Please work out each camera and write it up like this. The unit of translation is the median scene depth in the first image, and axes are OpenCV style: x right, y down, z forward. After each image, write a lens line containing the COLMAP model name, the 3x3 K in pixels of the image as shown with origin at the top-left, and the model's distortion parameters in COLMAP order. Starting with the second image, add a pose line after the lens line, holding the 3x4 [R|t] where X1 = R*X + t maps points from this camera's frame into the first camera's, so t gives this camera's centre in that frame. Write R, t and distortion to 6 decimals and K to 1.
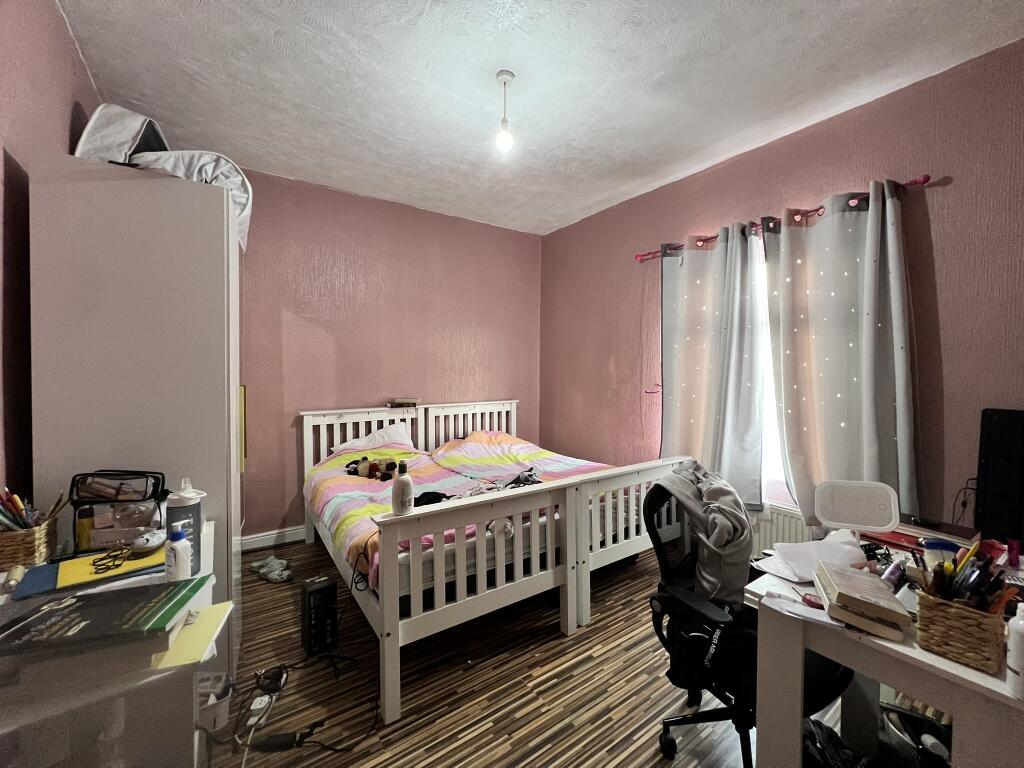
lens RADIAL K [[410.5, 0, 511.0], [0, 410.5, 379.7], [0, 0, 1]] dist [0.000816, 0.000067]
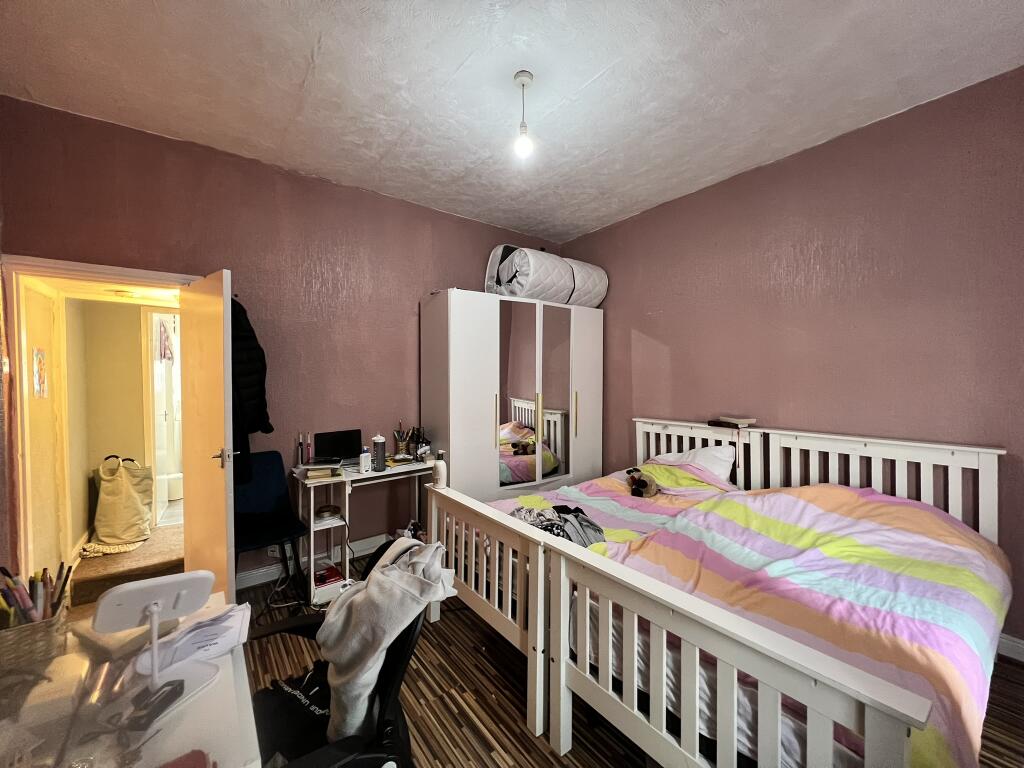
lens RADIAL K [[413.0, 0, 510.4], [0, 413.0, 378.6], [0, 0, 1]] dist [0.001753, 0.000310]
pose [[0.040090, 0.010764, -0.999138, 0.826072], [-0.011857, 0.999877, 0.010296, -0.049866], [0.999126, 0.011434, 0.040213, 0.825064]]
